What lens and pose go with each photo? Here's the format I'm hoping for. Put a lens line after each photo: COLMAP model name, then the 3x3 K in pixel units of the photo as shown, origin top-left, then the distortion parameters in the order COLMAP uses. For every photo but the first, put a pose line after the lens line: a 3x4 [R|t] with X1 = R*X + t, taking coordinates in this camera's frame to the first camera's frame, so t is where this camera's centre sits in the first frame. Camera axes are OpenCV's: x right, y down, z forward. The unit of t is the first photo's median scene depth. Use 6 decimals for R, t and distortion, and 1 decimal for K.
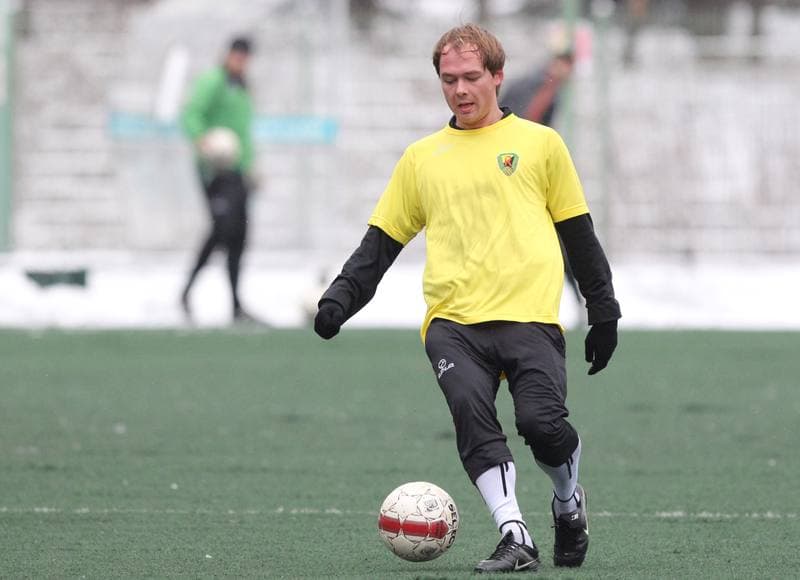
lens RADIAL K [[318.3, 0, 400.1], [0, 318.3, 288.5], [0, 0, 1]] dist [0.002537, 0.000554]
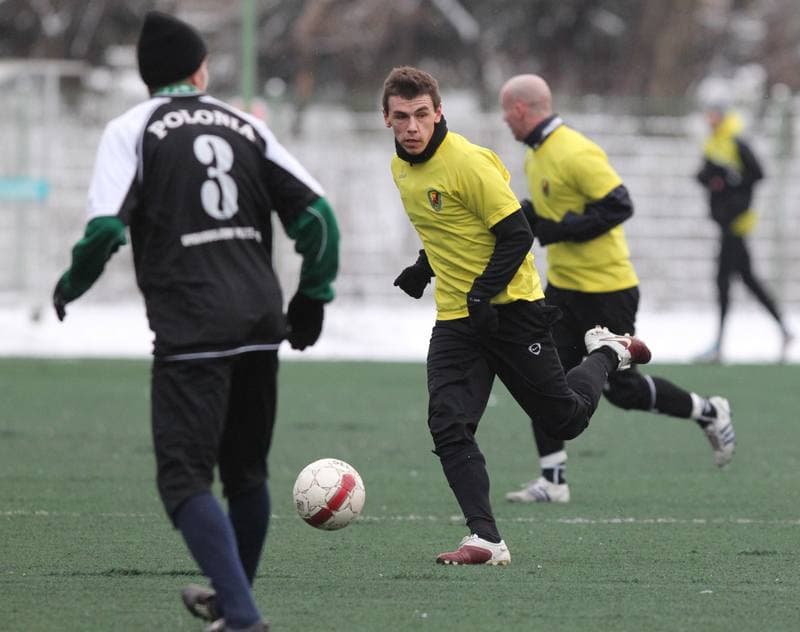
lens RADIAL K [[323.0, 0, 399.6], [0, 323.0, 320.7], [0, 0, 1]] dist [0.003190, 0.000835]
pose [[0.999957, 0.006606, -0.006582, 1.113693], [-0.006616, 0.999977, -0.001424, -0.018590], [0.006573, 0.001468, 0.999977, -0.195371]]
